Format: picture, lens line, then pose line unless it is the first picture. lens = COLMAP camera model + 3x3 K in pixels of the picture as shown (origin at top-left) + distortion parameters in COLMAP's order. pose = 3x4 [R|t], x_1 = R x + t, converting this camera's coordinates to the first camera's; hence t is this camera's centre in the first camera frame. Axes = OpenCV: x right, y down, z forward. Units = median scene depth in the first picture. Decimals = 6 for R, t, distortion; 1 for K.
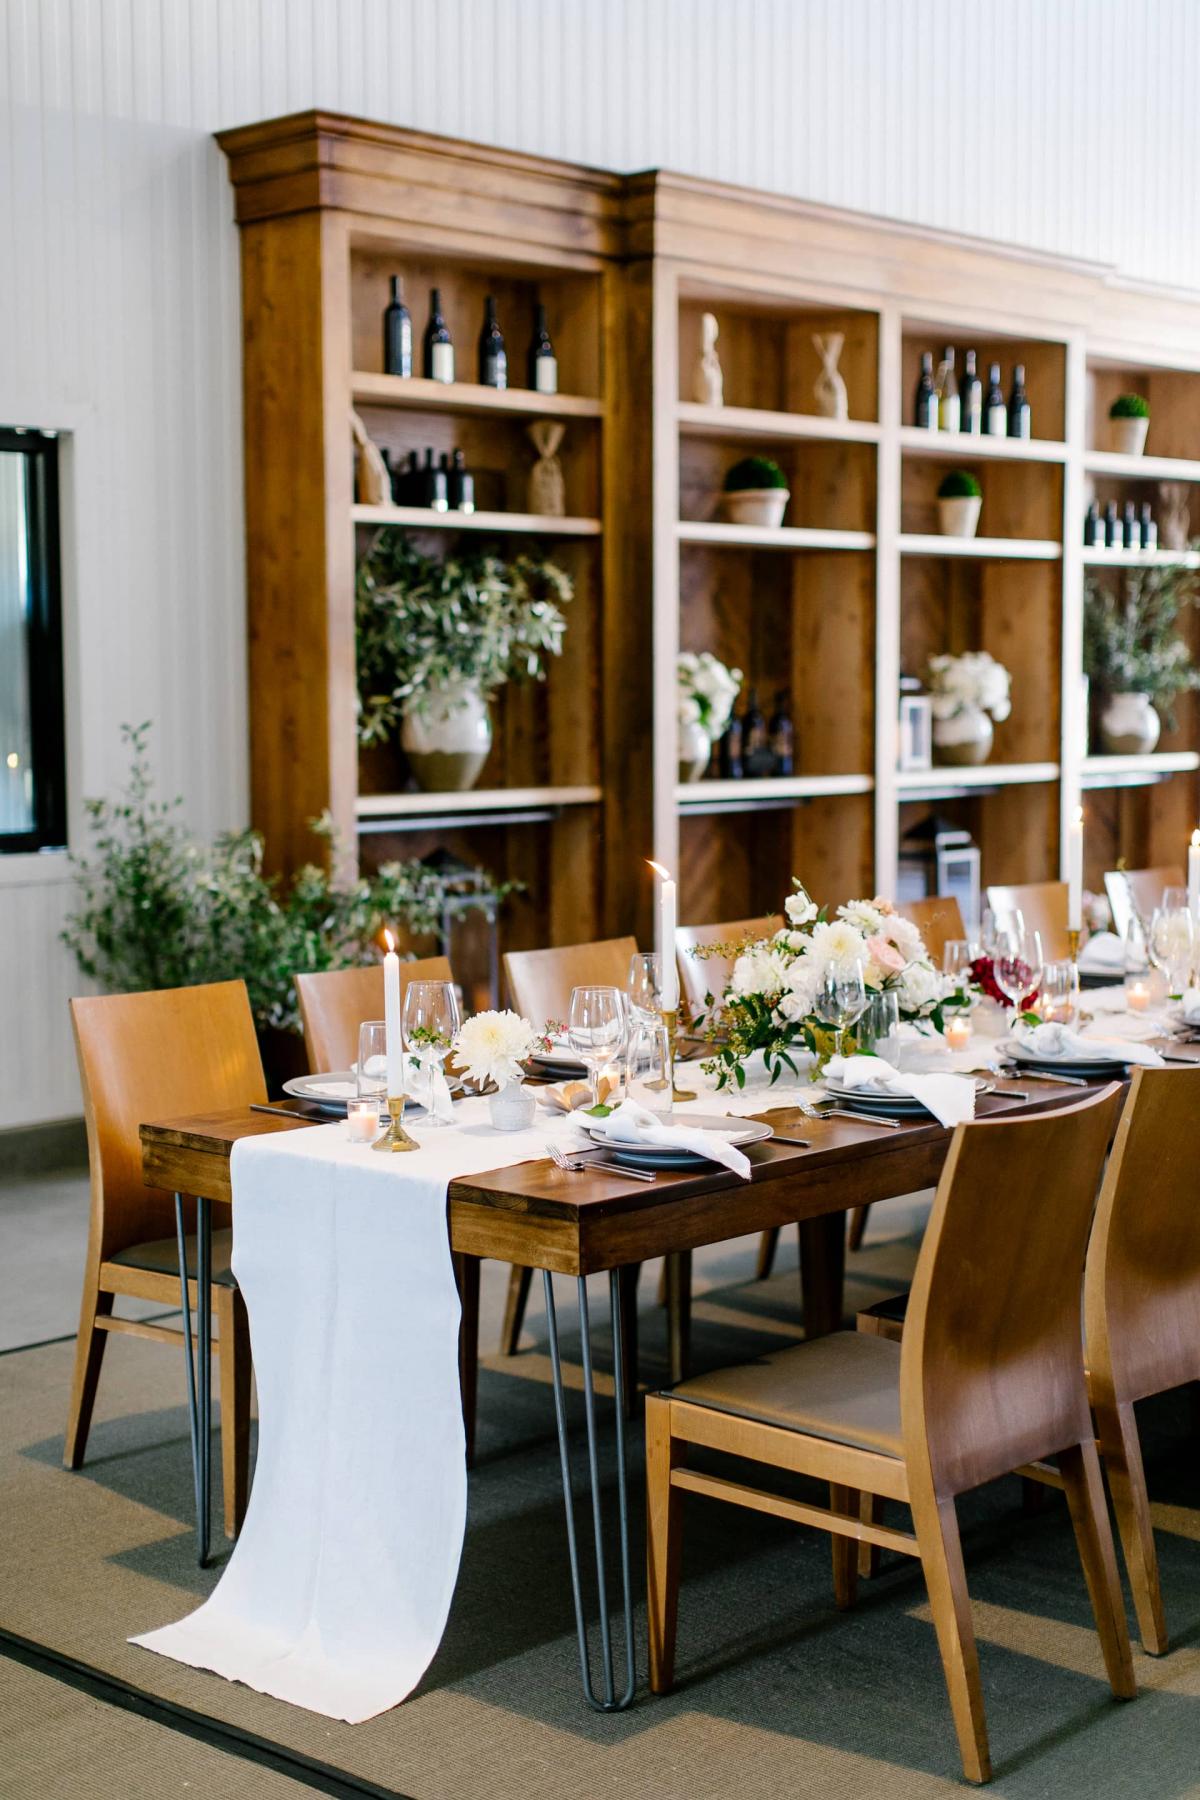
lens RADIAL K [[2850.9, 0, 617.0], [0, 2850.9, 899.2], [0, 0, 1]] dist [0.043058, 0.000000]
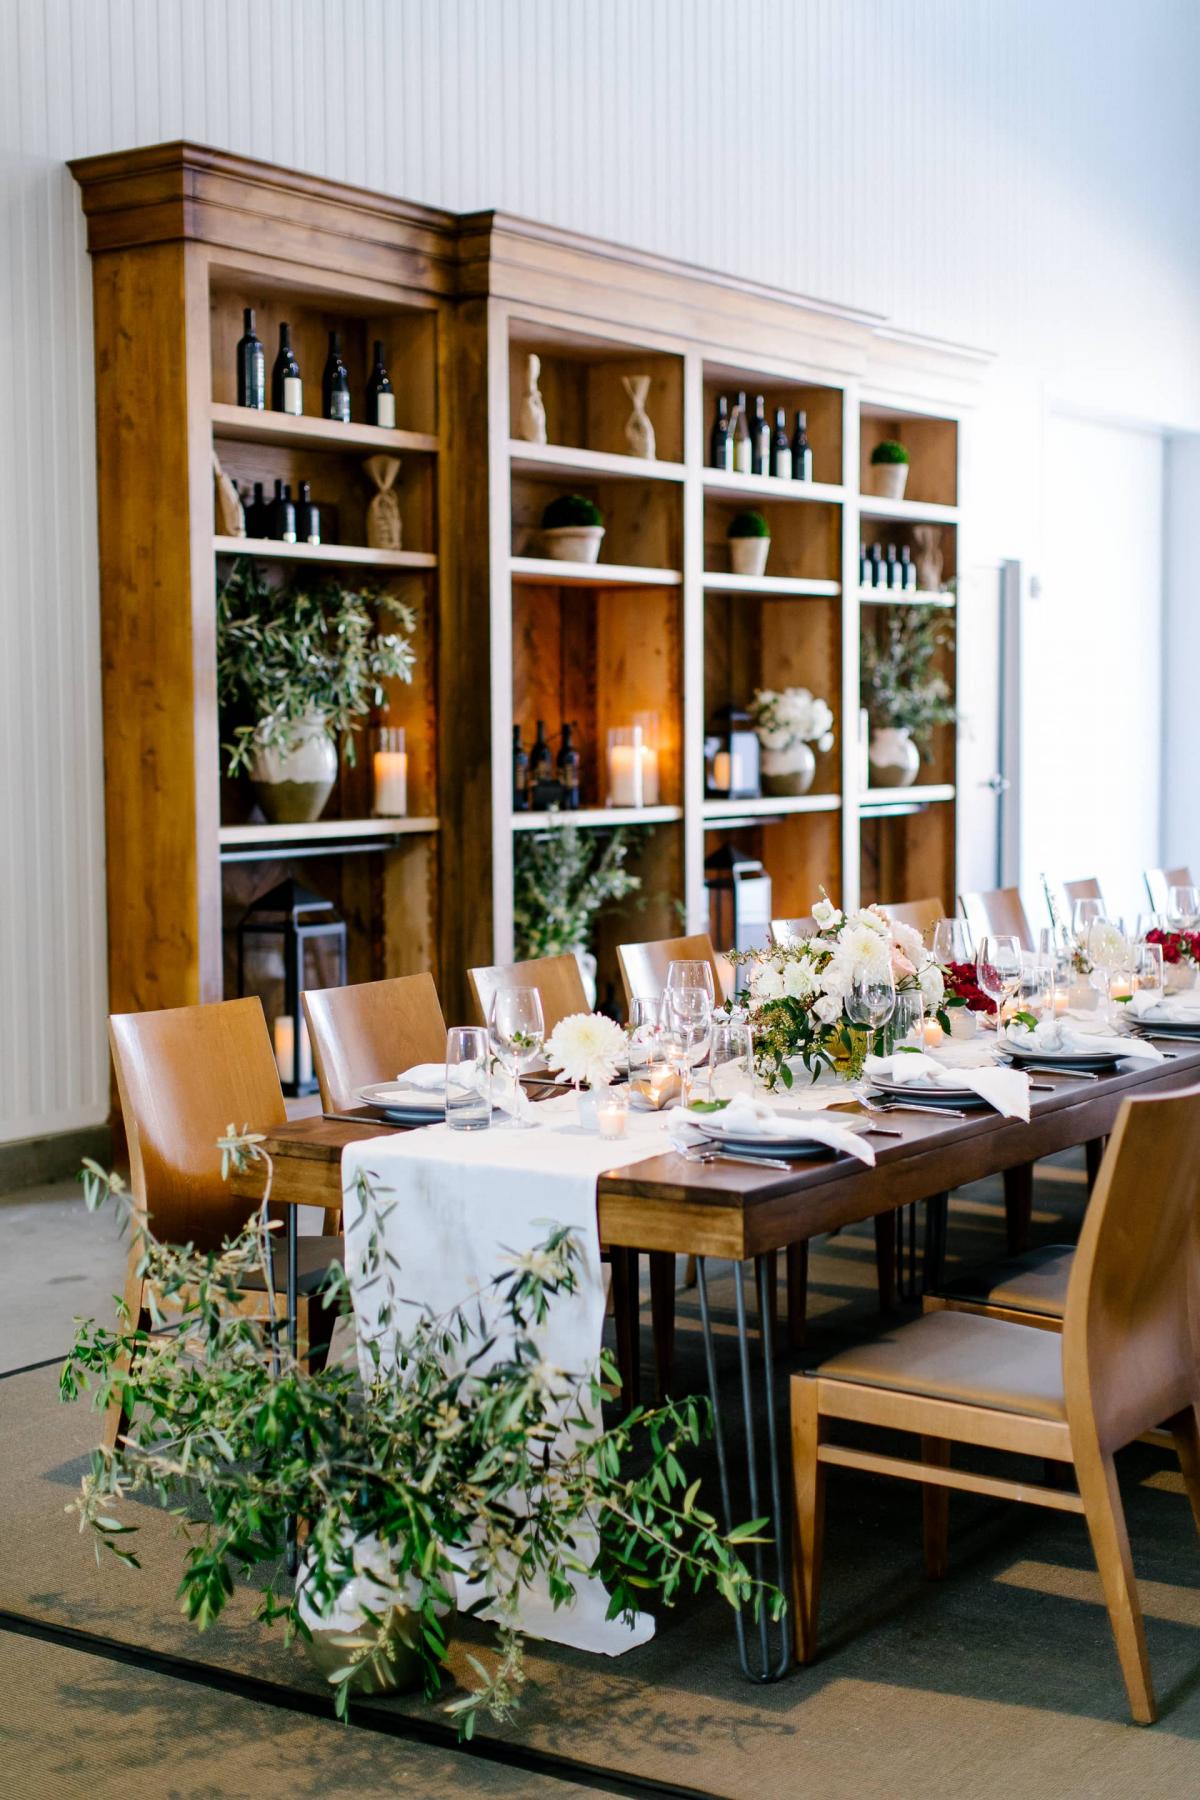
lens RADIAL K [[2850.9, 0, 597.6], [0, 2850.9, 906.6], [0, 0, 1]] dist [0.043058, 0.000000]
pose [[0.986067, -0.013537, 0.165796, -0.126428], [0.016397, 0.999739, -0.015893, 0.010287], [-0.165537, 0.018391, 0.986032, -0.008600]]
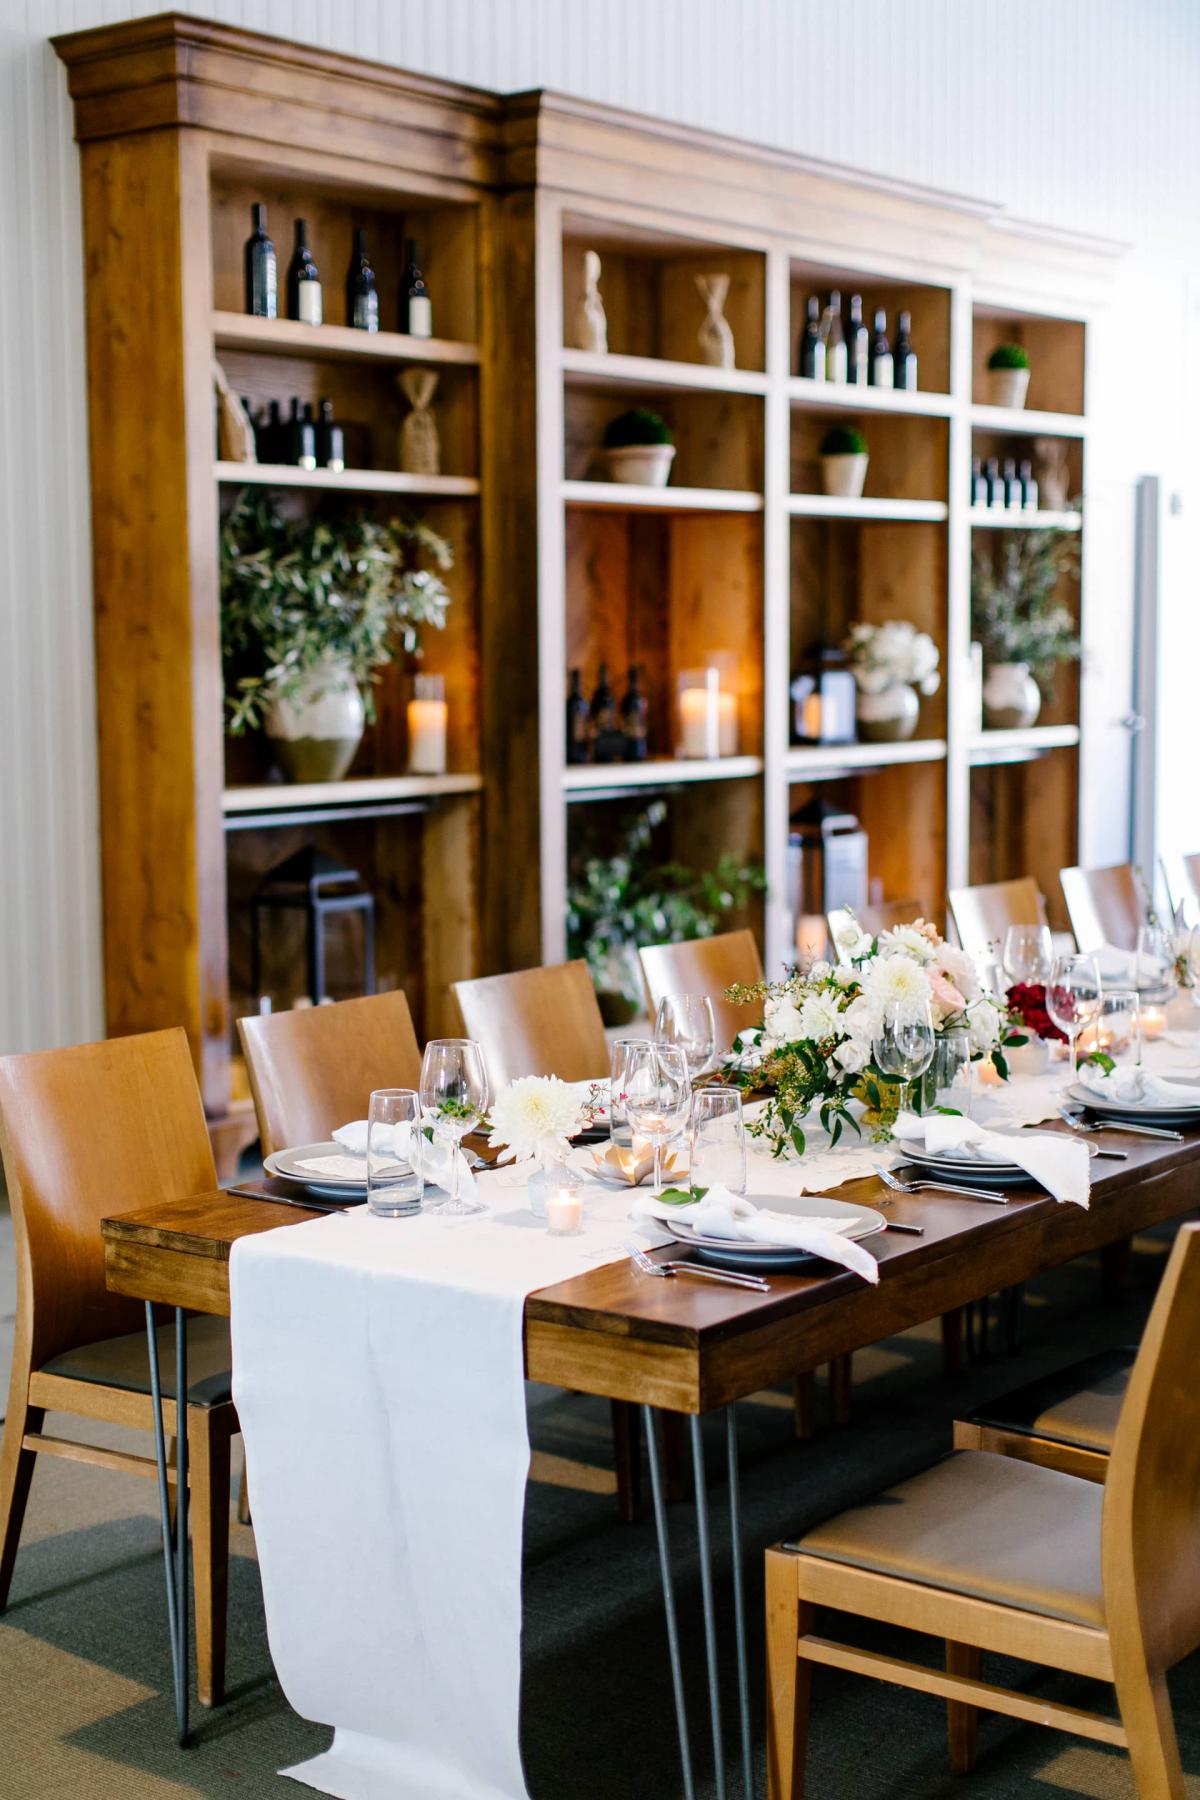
lens RADIAL K [[2850.9, 0, 603.8], [0, 2850.9, 892.3], [0, 0, 1]] dist [0.043058, 0.000000]
pose [[0.994335, -0.012657, 0.105533, -0.067288], [0.010997, 0.999807, 0.016302, -0.017218], [-0.105719, -0.015050, 0.994282, 0.100360]]
